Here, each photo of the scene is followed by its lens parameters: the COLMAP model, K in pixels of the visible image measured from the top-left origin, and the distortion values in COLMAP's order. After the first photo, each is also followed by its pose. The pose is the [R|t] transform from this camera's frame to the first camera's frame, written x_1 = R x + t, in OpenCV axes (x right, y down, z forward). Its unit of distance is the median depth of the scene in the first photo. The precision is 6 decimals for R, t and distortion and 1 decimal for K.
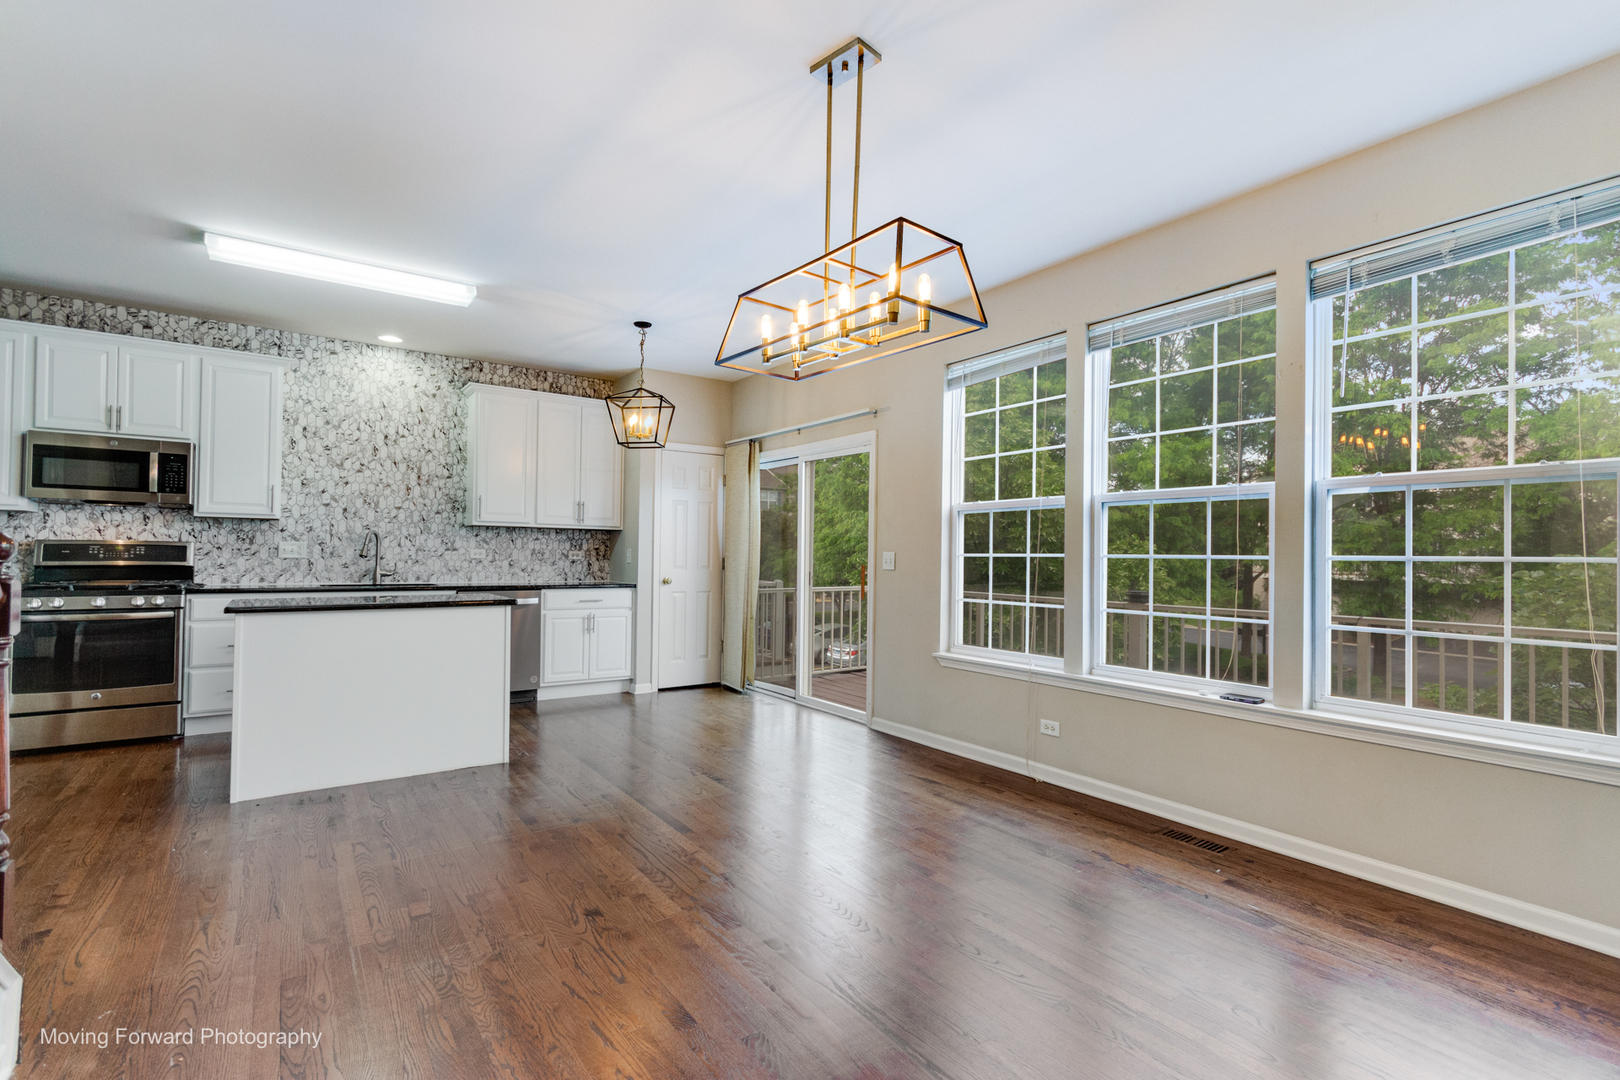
lens RADIAL K [[743.2, 0, 803.8], [0, 743.2, 544.8], [0, 0, 1]] dist [0.011332, -0.000769]
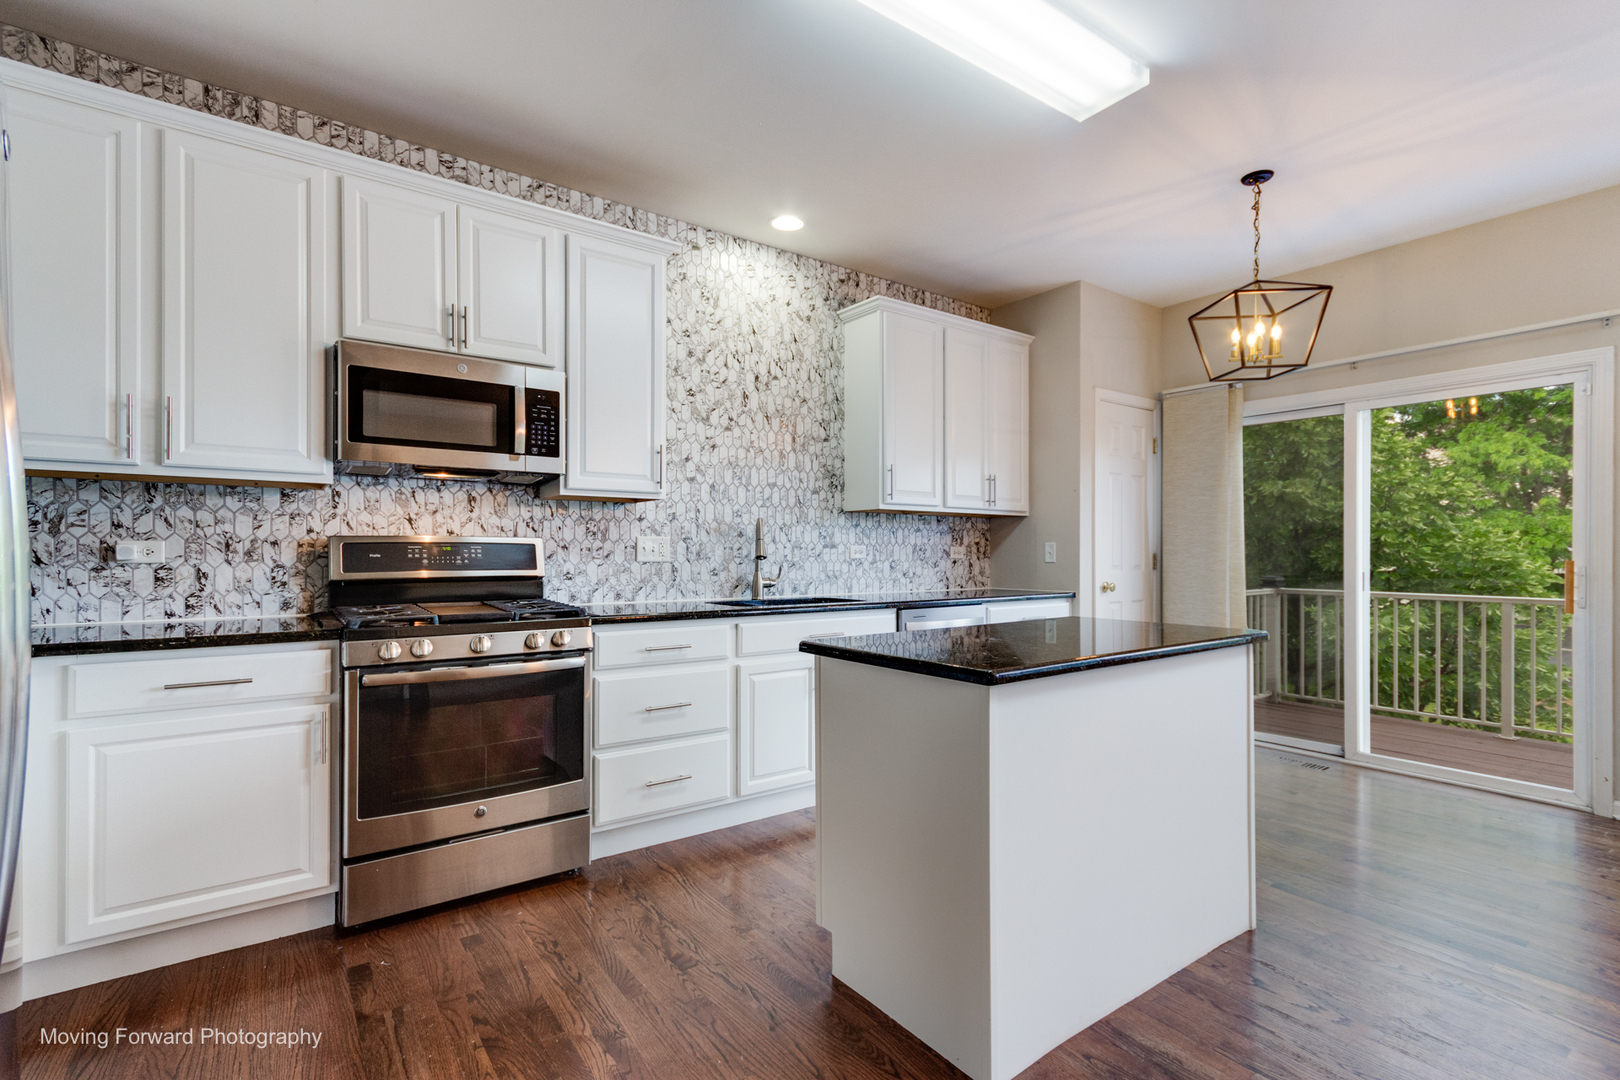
lens RADIAL K [[758.4, 0, 805.4], [0, 758.4, 547.7], [0, 0, 1]] dist [0.017201, 0.000437]
pose [[0.999746, -0.013908, 0.017730, -0.549068], [0.013785, 0.999881, 0.006993, 0.002831], [-0.017825, -0.006747, 0.999818, 0.331057]]
